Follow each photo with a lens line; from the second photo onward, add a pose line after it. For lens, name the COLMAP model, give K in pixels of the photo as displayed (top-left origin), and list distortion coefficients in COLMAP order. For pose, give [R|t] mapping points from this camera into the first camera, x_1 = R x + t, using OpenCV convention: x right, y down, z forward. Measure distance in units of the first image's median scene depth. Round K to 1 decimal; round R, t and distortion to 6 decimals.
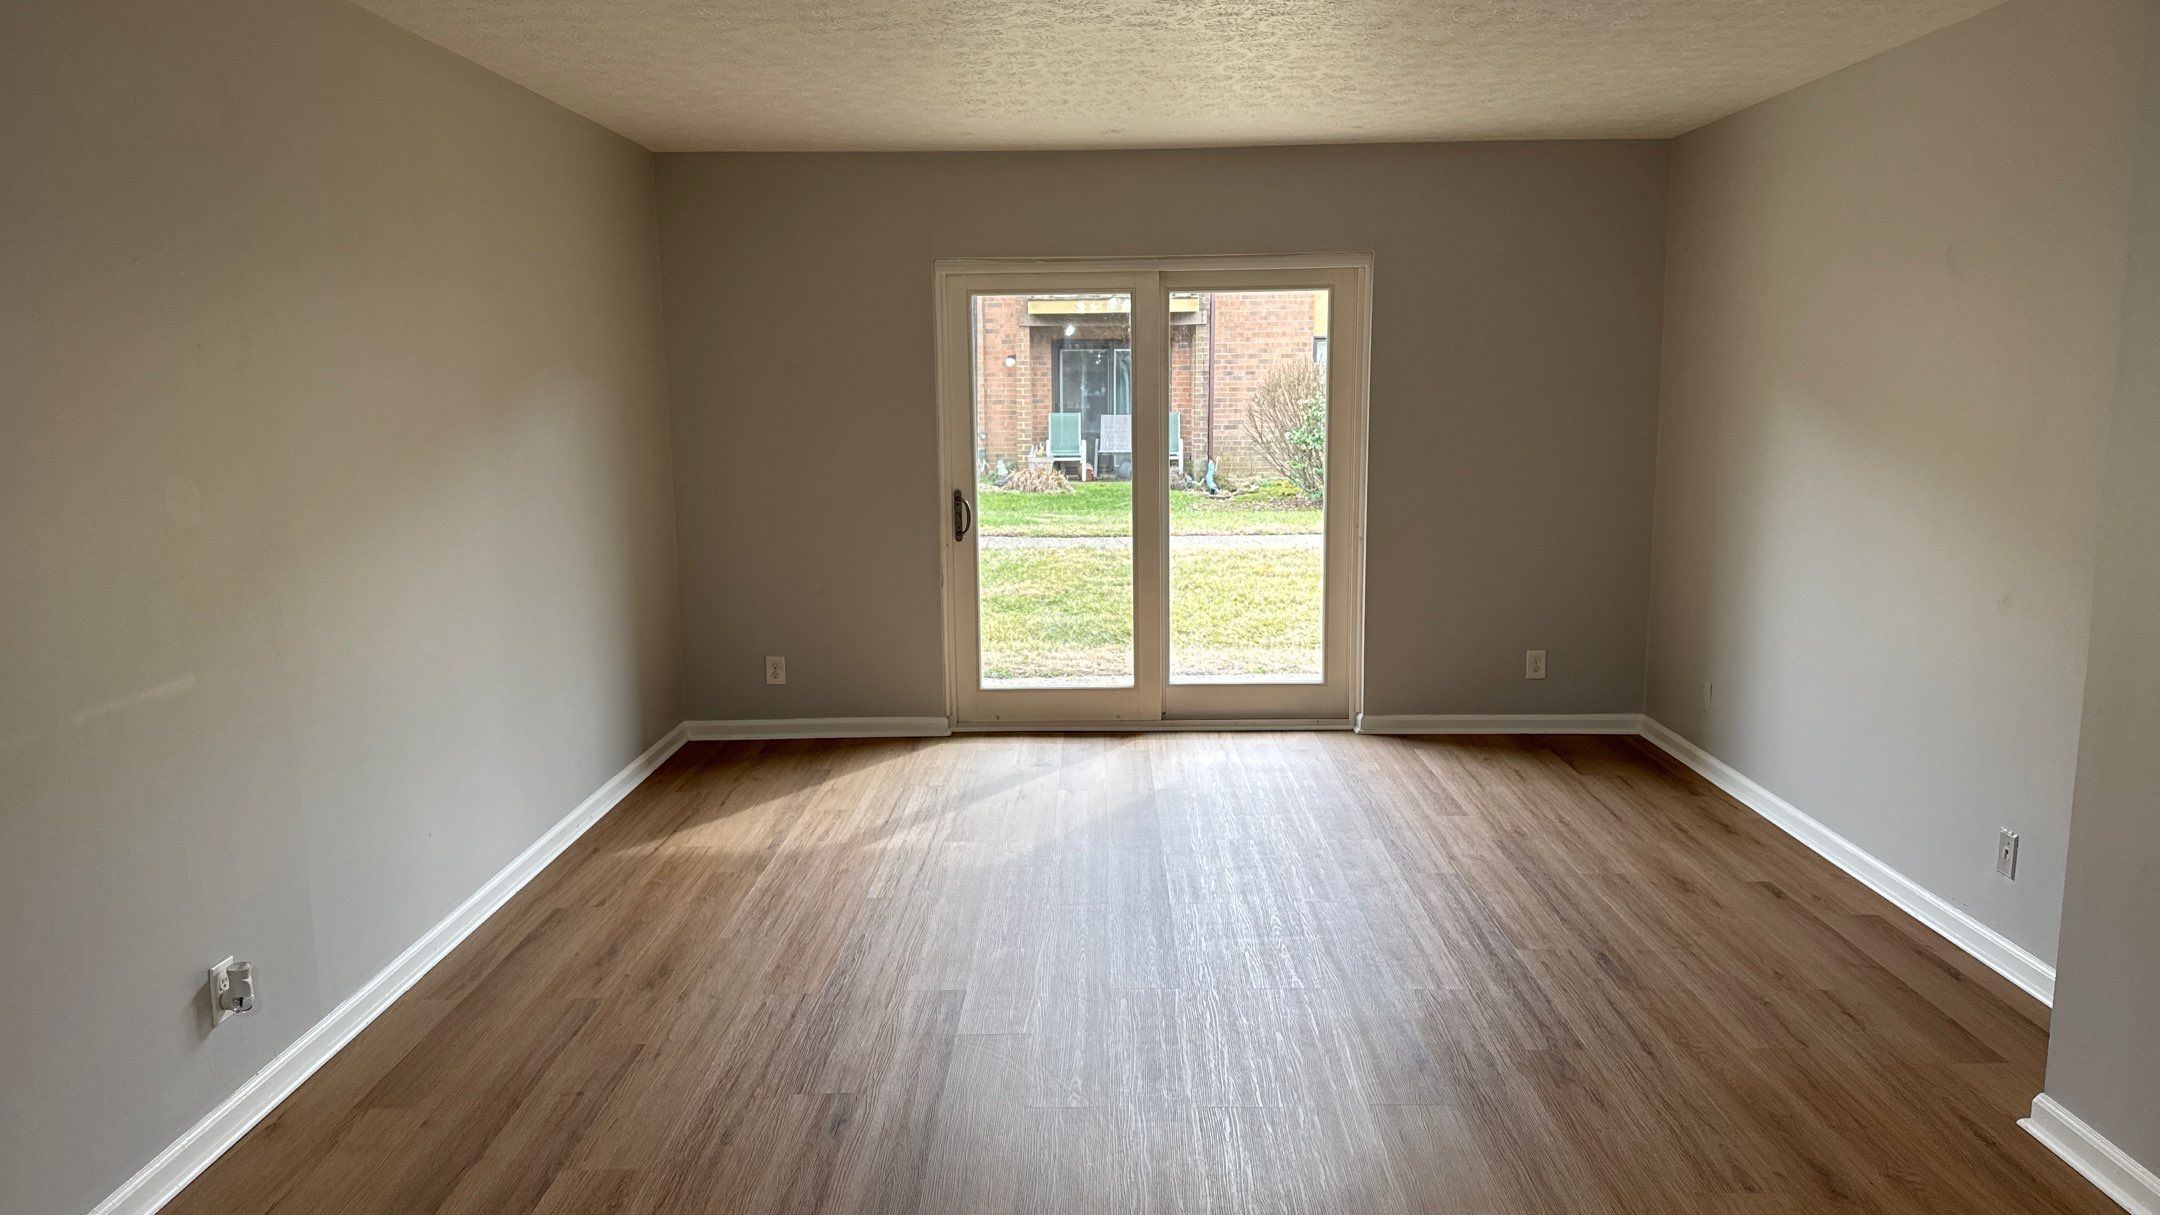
lens RADIAL K [[1501.1, 0, 1079.9], [0, 1501.1, 598.0], [0, 0, 1]] dist [0.117422, -0.203477]
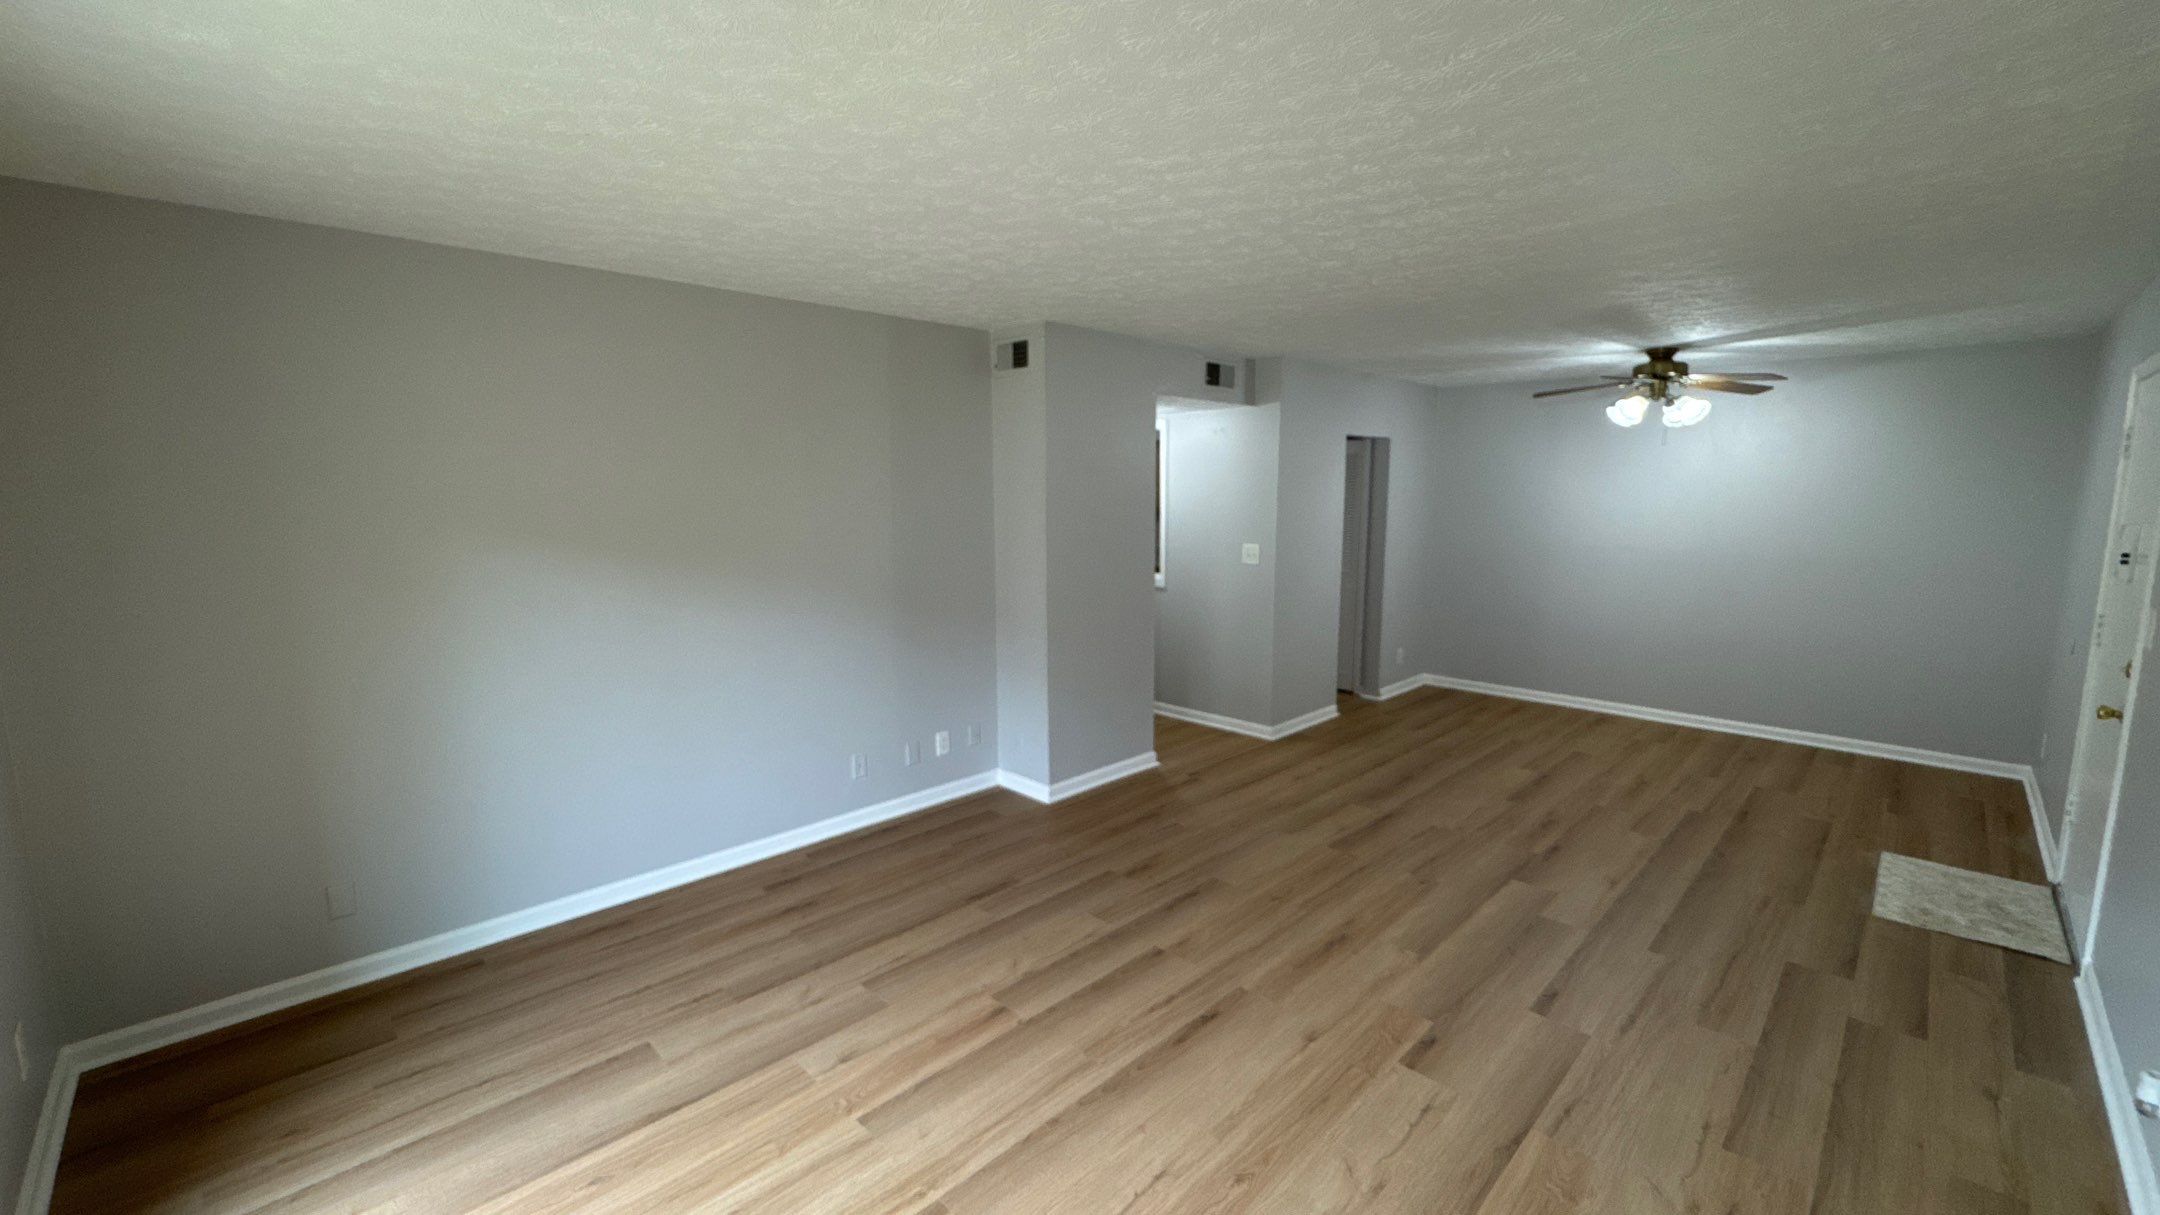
lens RADIAL K [[869.7, 0, 1080.0], [0, 869.7, 607.5], [0, 0, 1]] dist [-0.002791, -0.000335]
pose [[-0.716568, -0.086928, 0.692079, -0.256862], [0.110402, 0.965562, 0.235588, -0.197847], [-0.688725, 0.245222, -0.682294, 1.196403]]
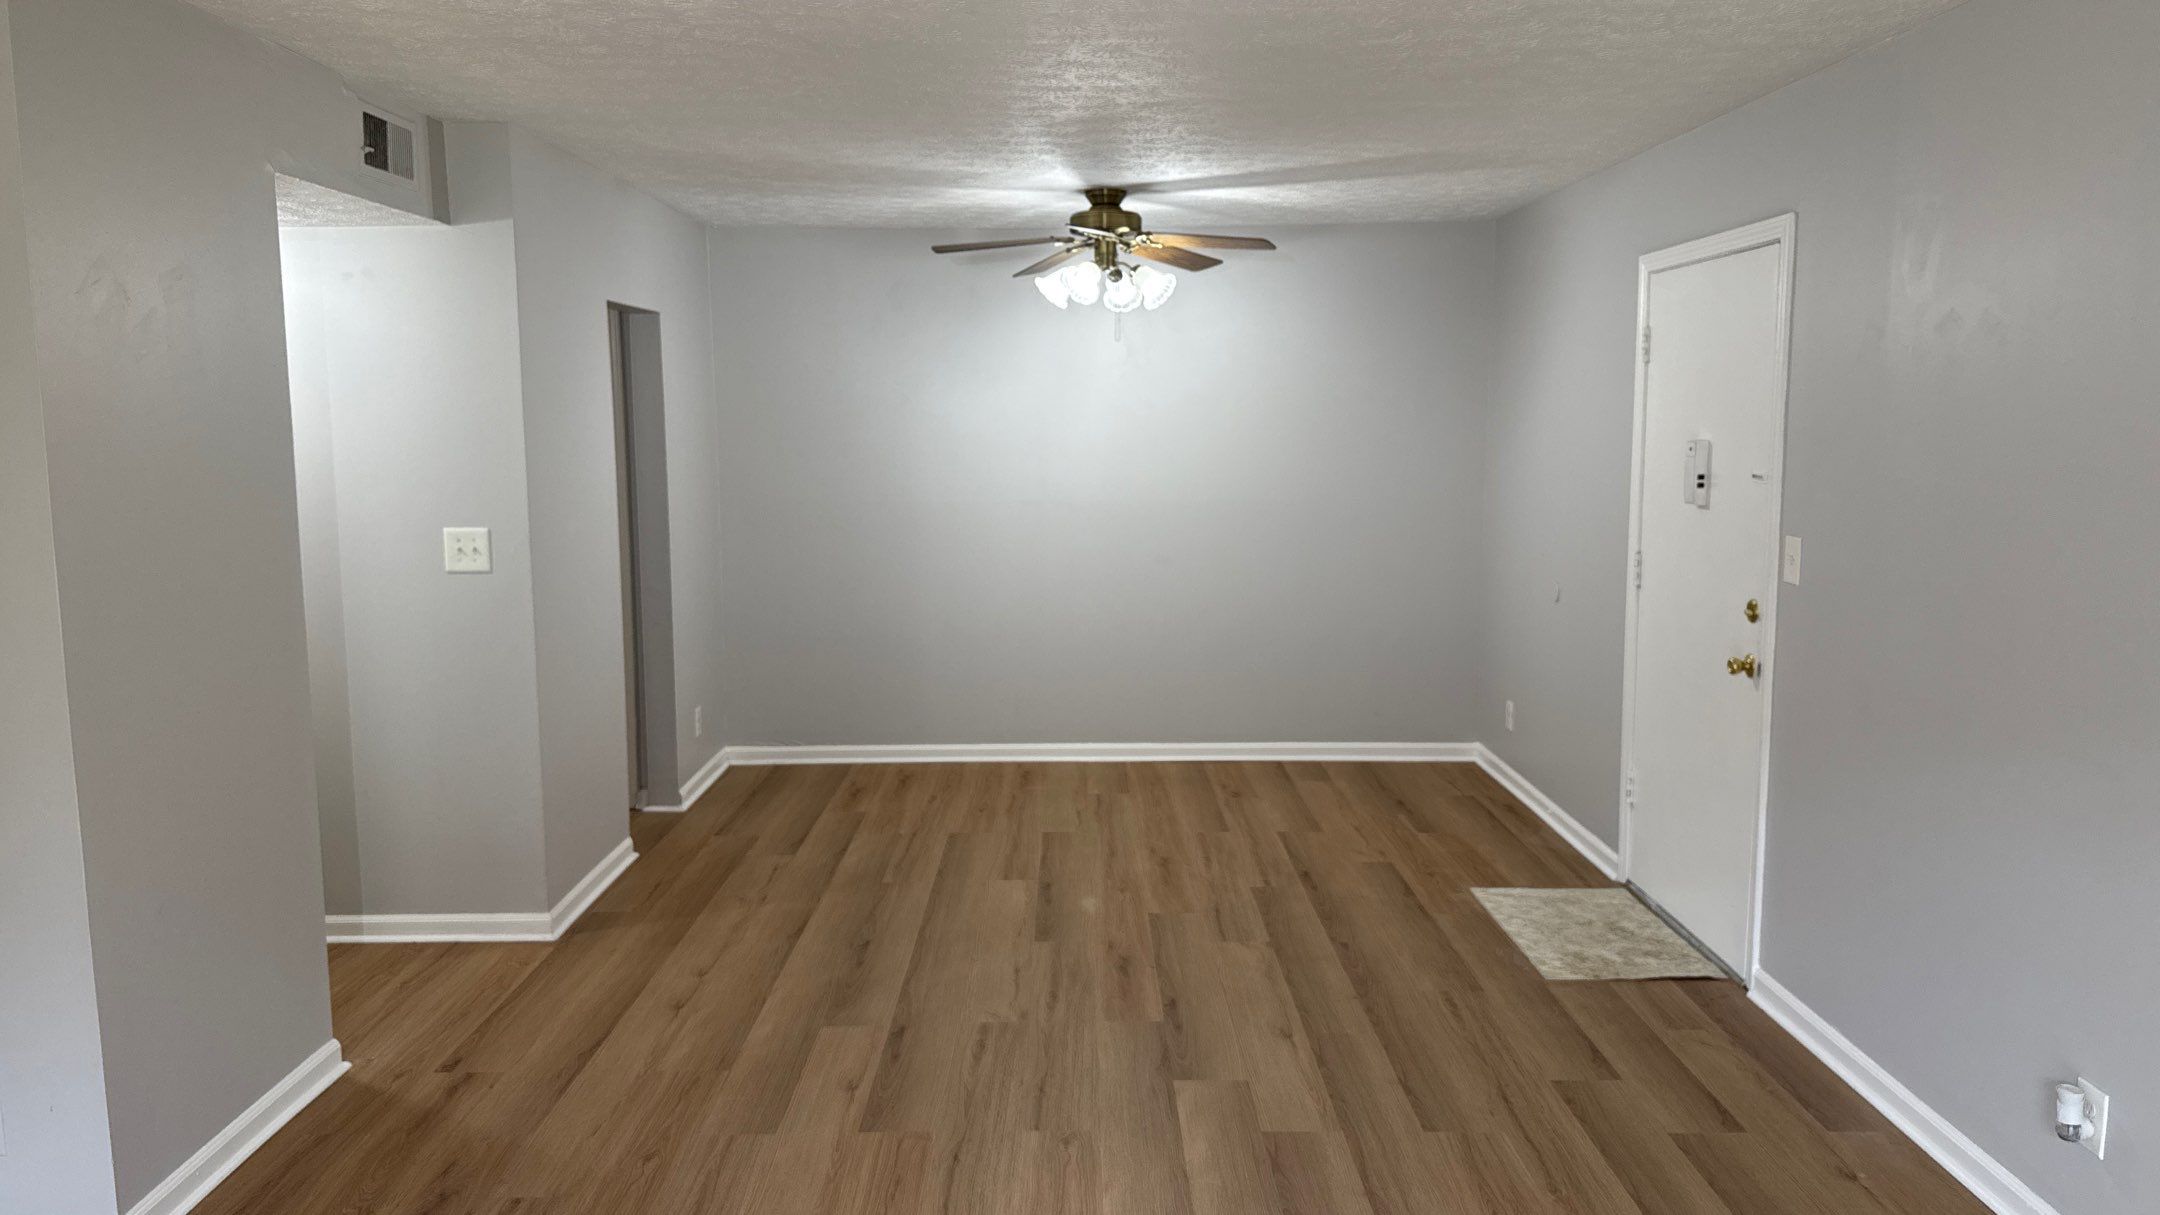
lens RADIAL K [[1501.1, 0, 1079.9], [0, 1501.1, 598.0], [0, 0, 1]] dist [0.117422, -0.203477]
pose [[-0.999808, 0.015349, -0.012214, 0.021356], [0.011527, 0.963547, 0.267290, -0.183765], [0.015872, 0.267098, -0.963539, 1.142416]]
